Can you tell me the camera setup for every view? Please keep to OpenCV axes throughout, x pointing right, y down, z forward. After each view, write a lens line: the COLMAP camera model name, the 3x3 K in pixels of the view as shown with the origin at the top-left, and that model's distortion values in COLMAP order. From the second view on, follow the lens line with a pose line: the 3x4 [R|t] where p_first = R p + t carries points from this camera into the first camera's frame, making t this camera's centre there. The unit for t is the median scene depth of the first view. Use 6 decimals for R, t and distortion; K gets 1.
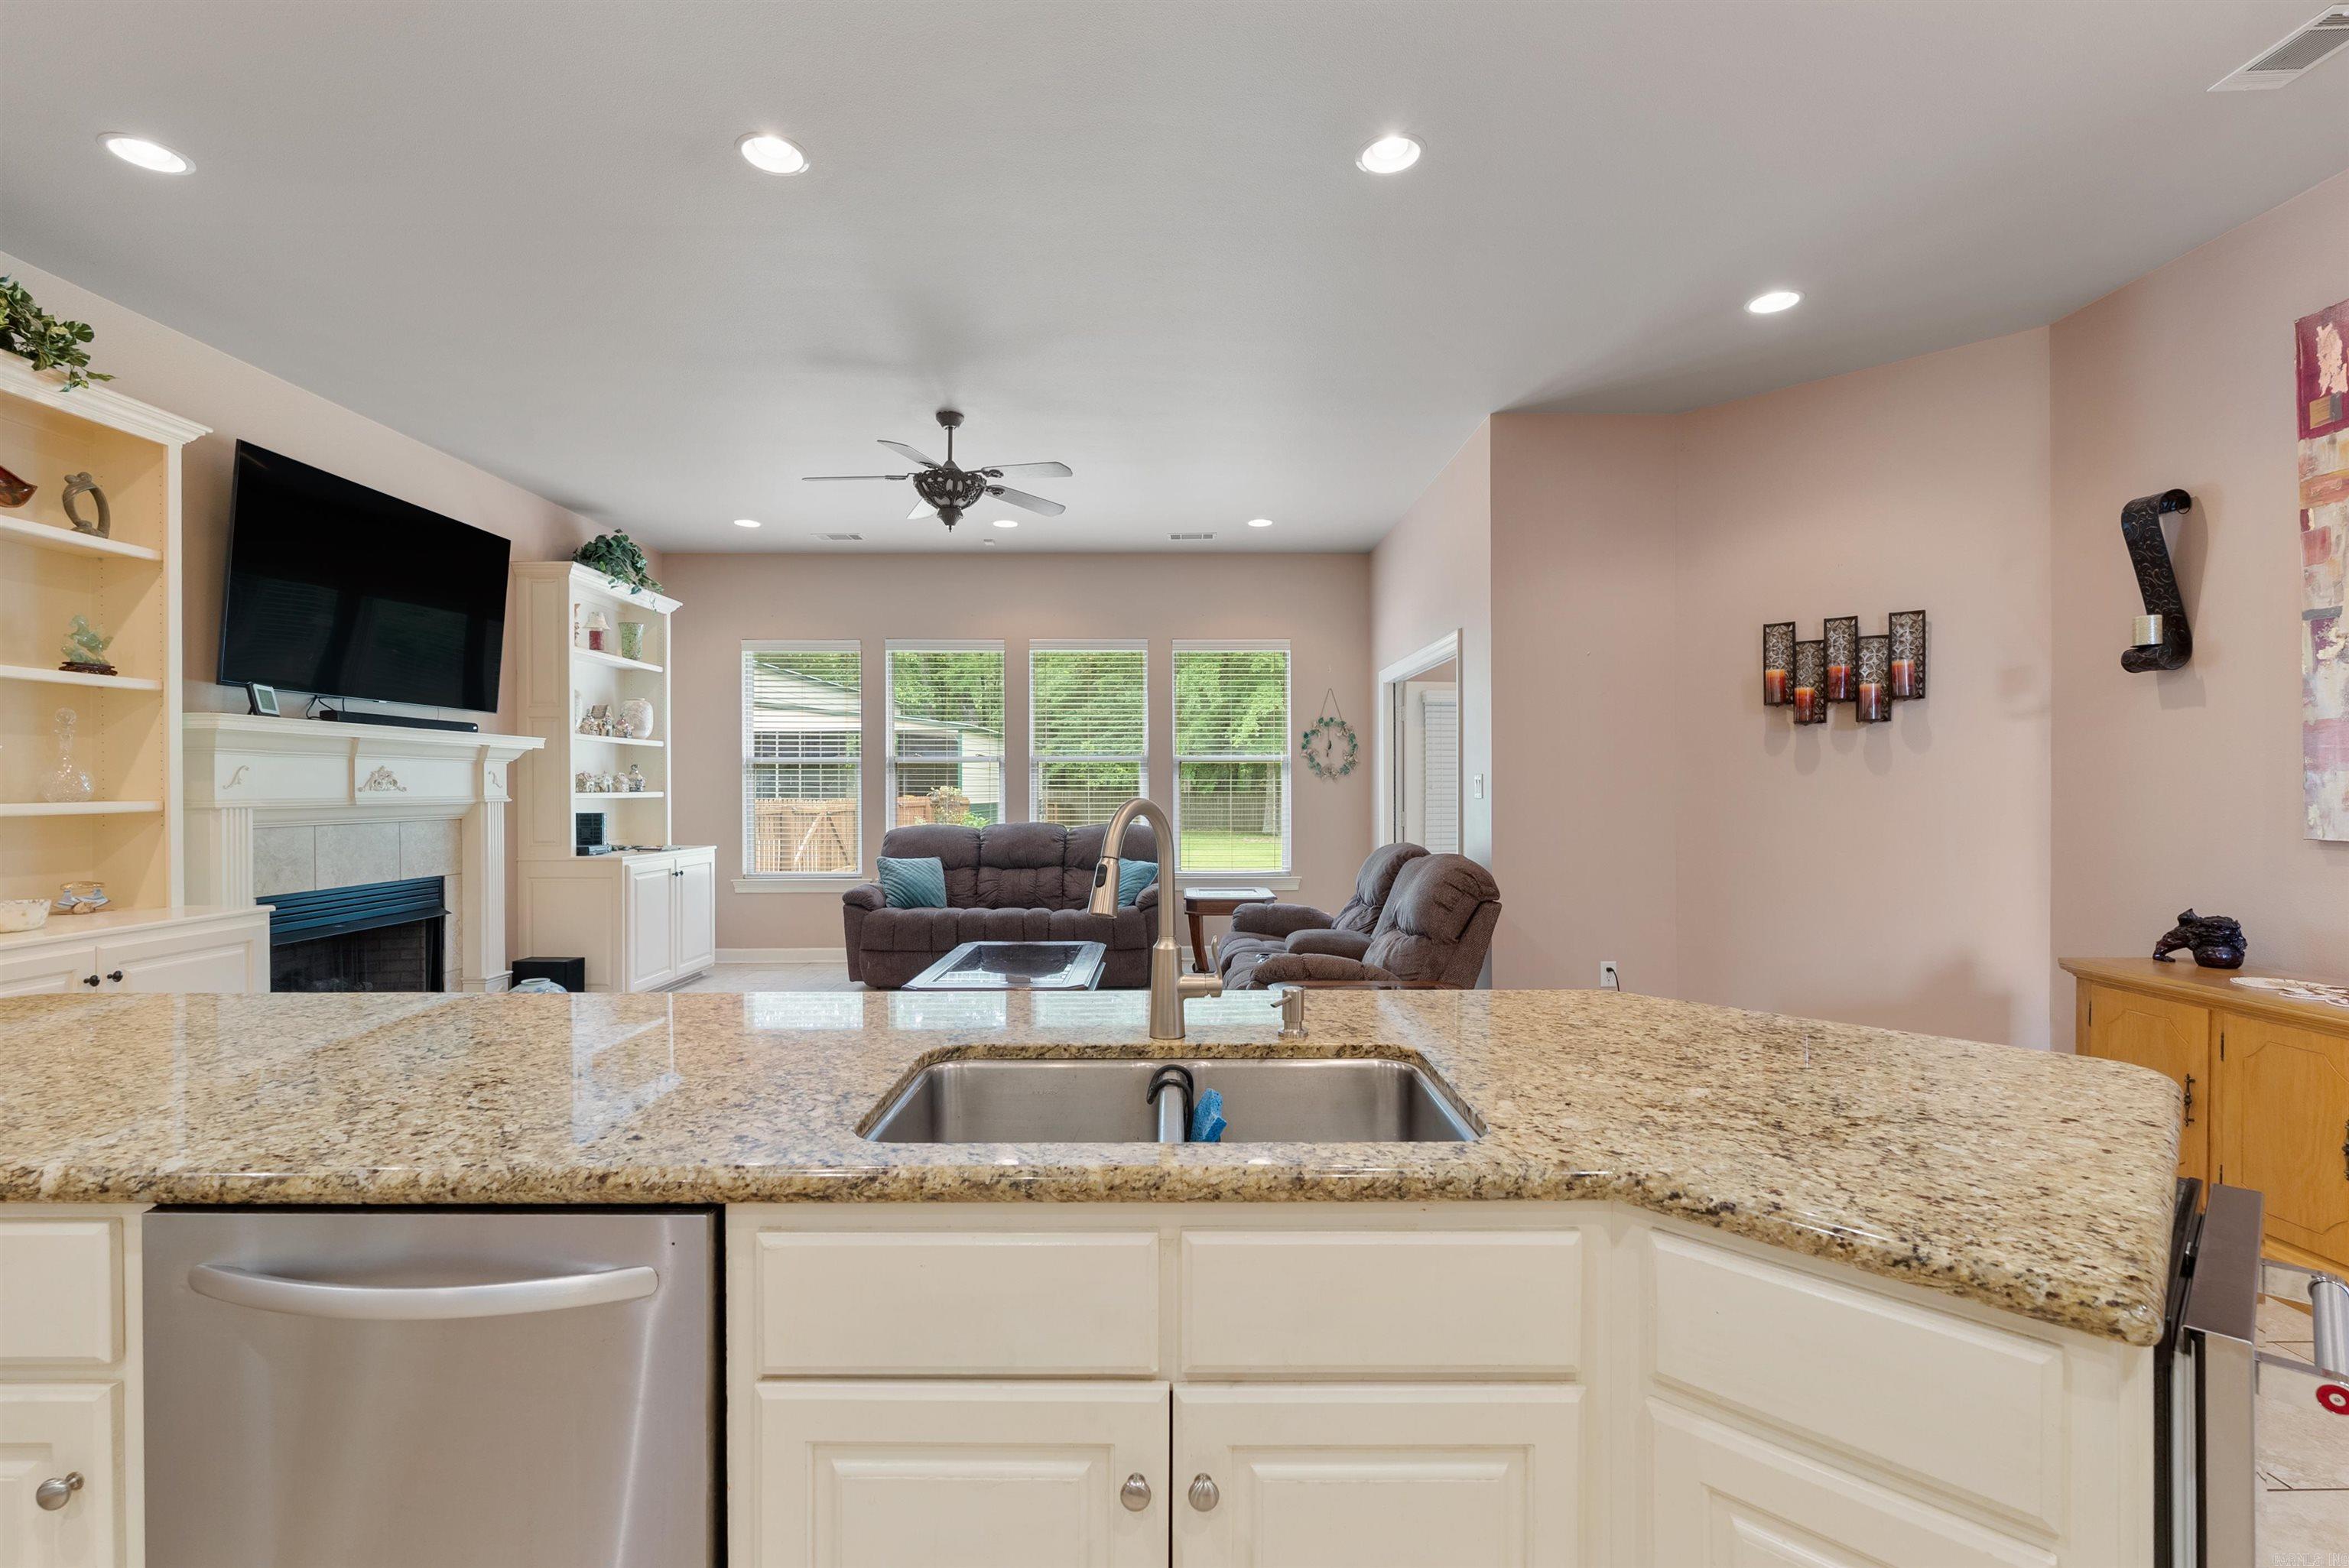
lens RADIAL K [[1035.7, 0, 1174.5], [0, 1035.7, 784.0], [0, 0, 1]] dist [-0.003863, -0.000200]
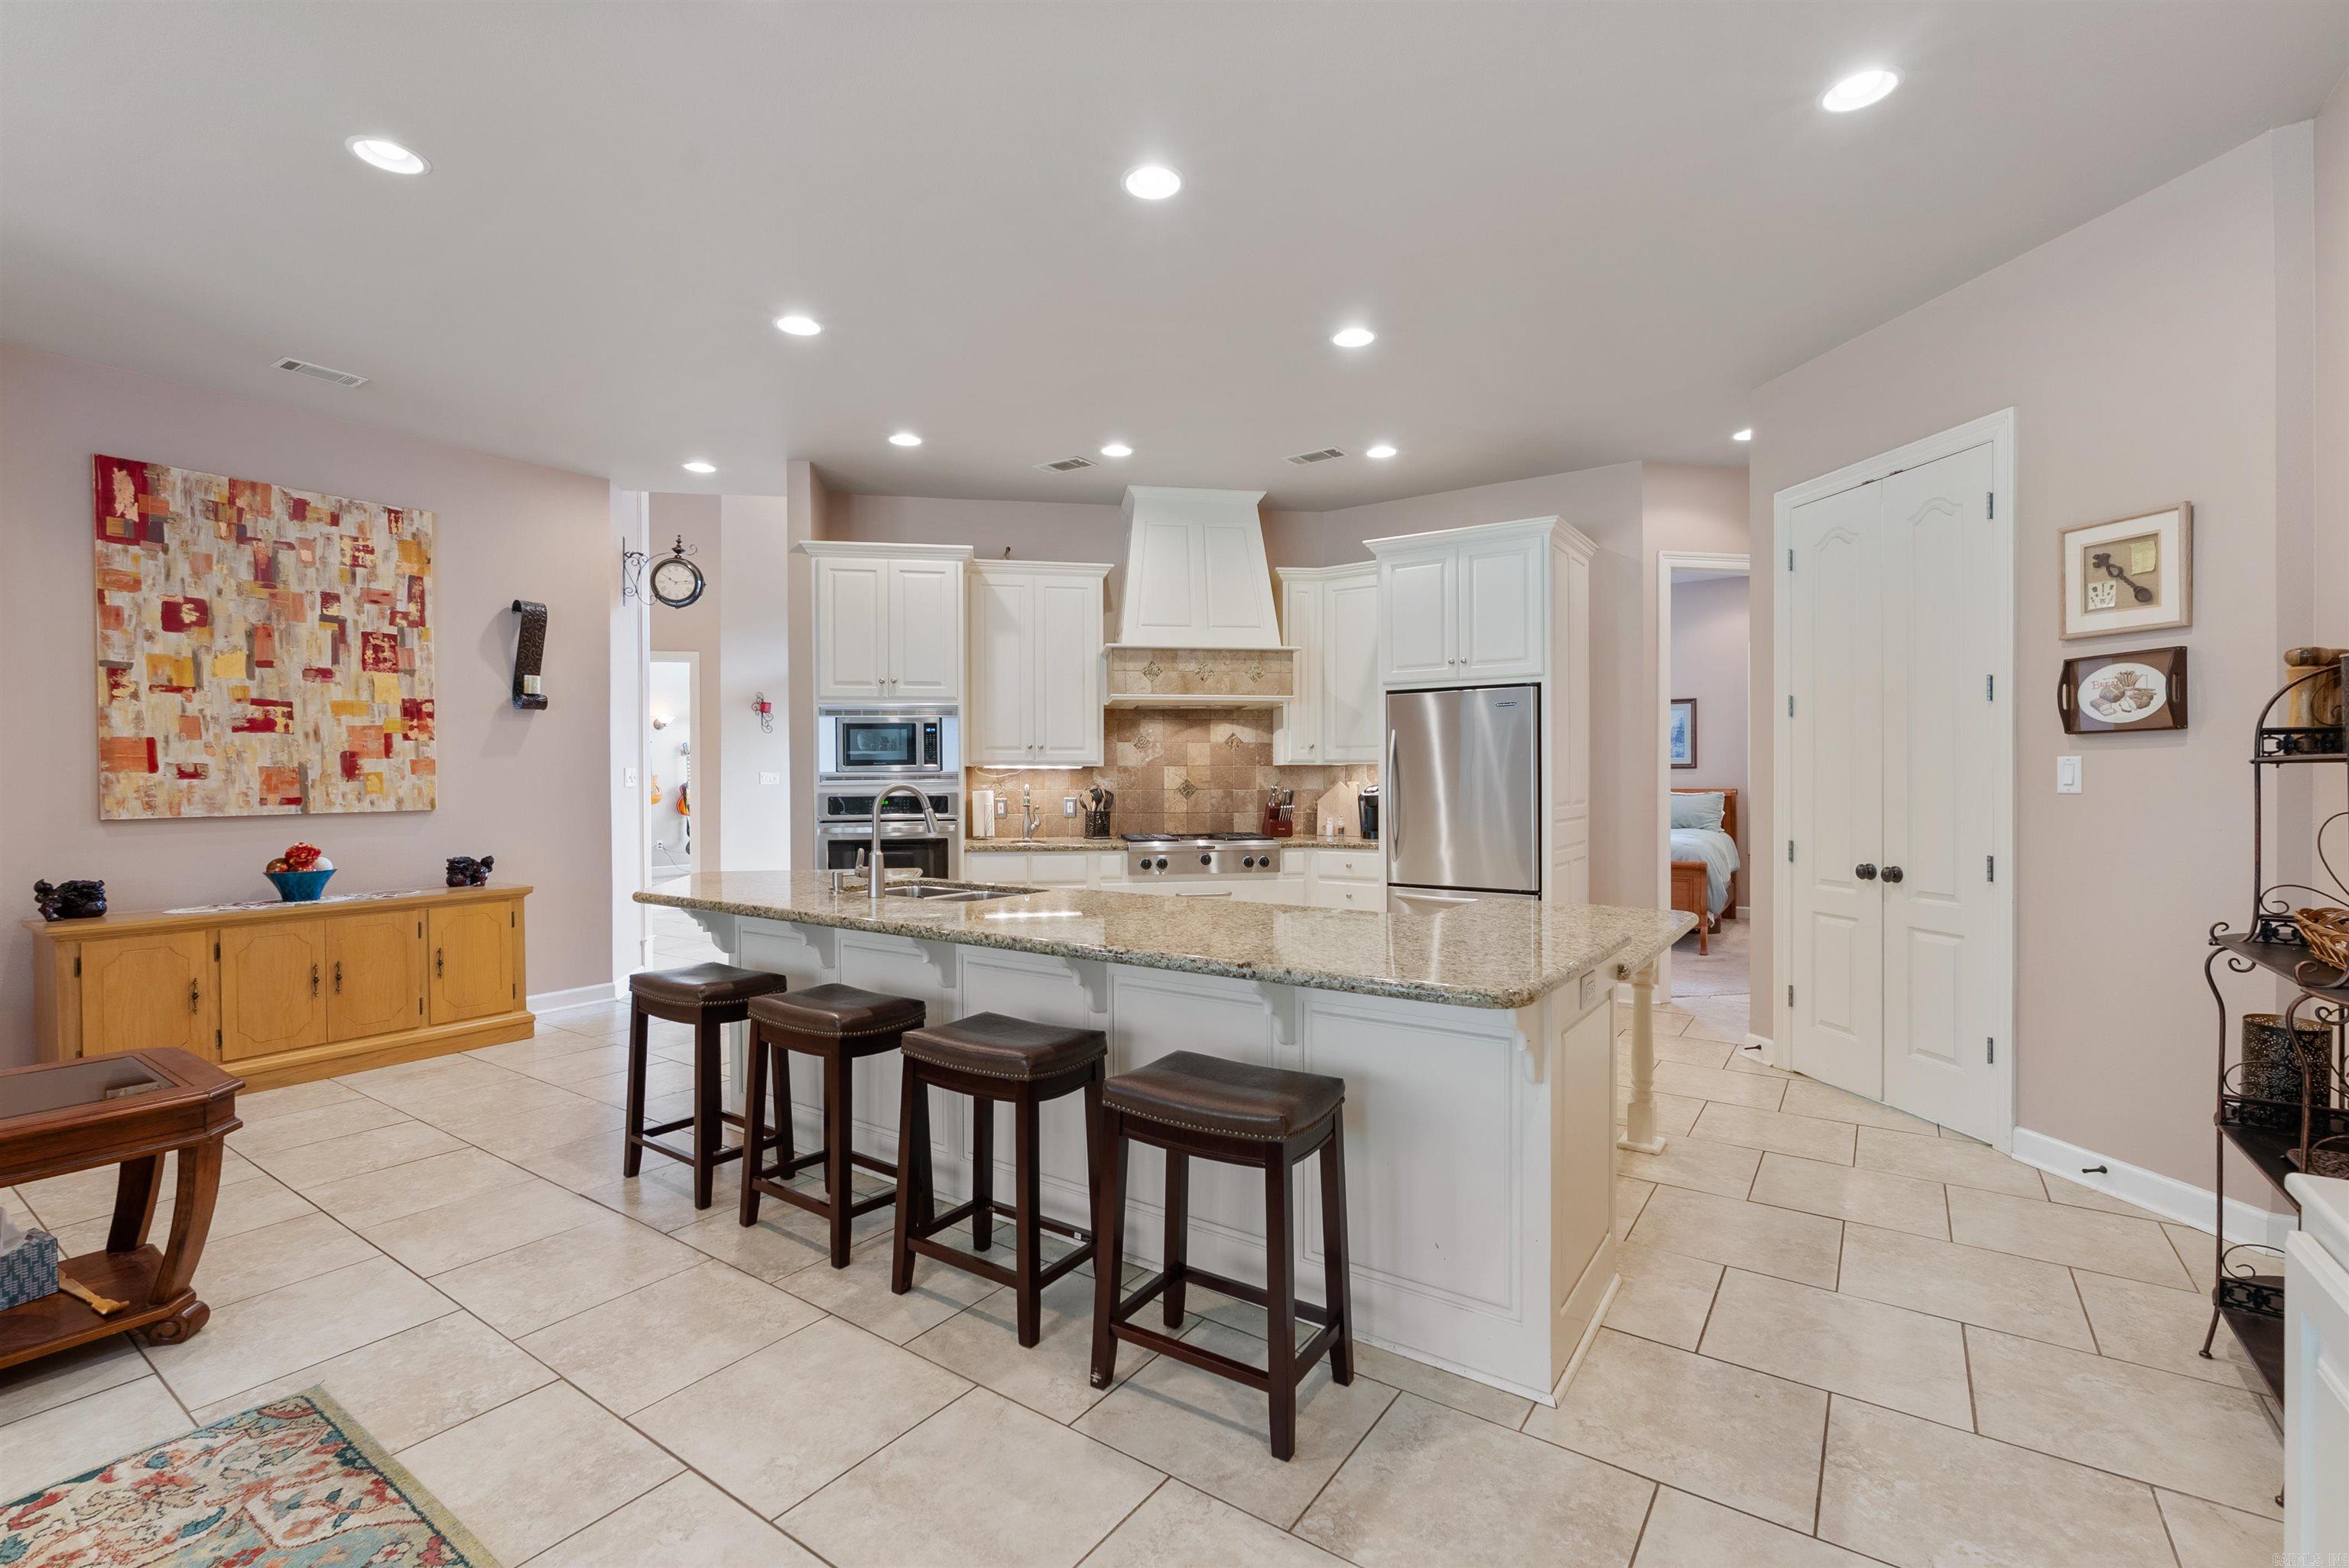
lens RADIAL K [[1035.7, 0, 1174.5], [0, 1035.7, 784.0], [0, 0, 1]] dist [-0.003863, -0.000200]
pose [[-0.820244, 0.000891, 0.572014, -0.624230], [0.004528, 0.999978, 0.004935, 0.002496], [-0.571996, 0.006638, -0.820229, 0.875623]]
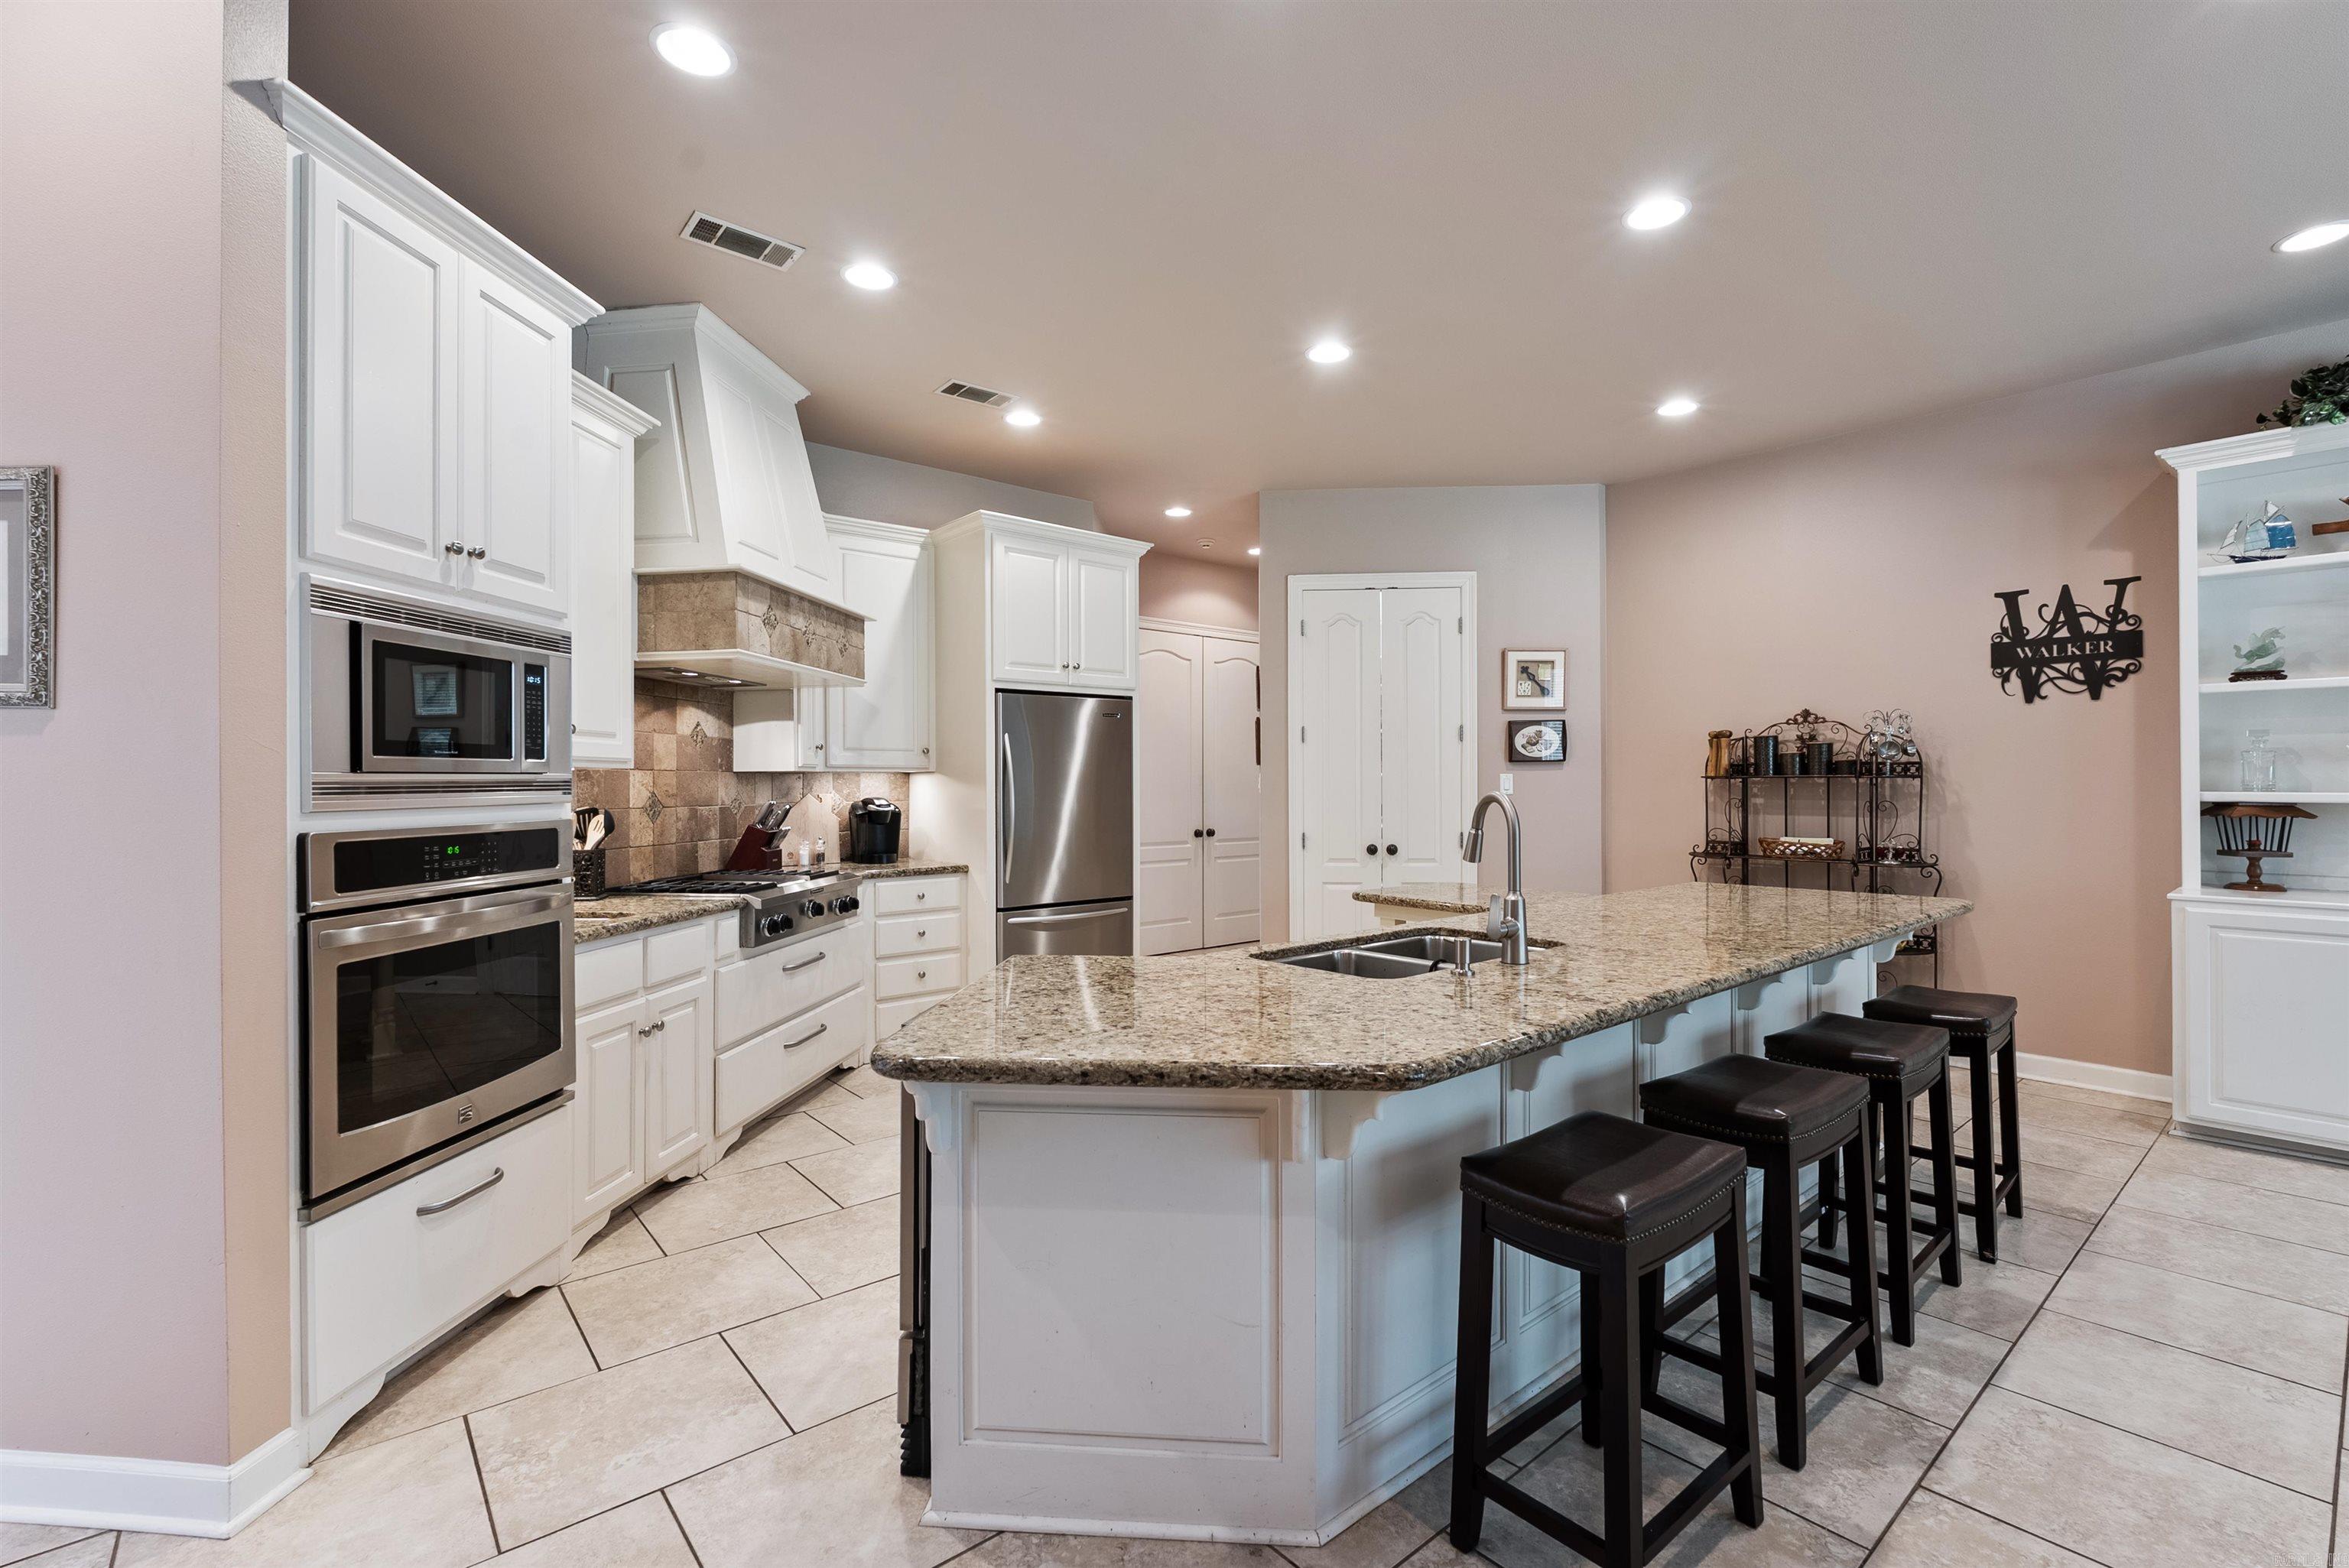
lens RADIAL K [[1030.2, 0, 1180.5], [0, 1030.2, 790.4], [0, 0, 1]] dist [-0.005419, -0.000385]
pose [[-0.763471, 0.008505, -0.645786, 0.460723], [0.006429, 0.999964, 0.005569, 0.000027], [0.645810, 0.000100, -0.763498, 0.650842]]
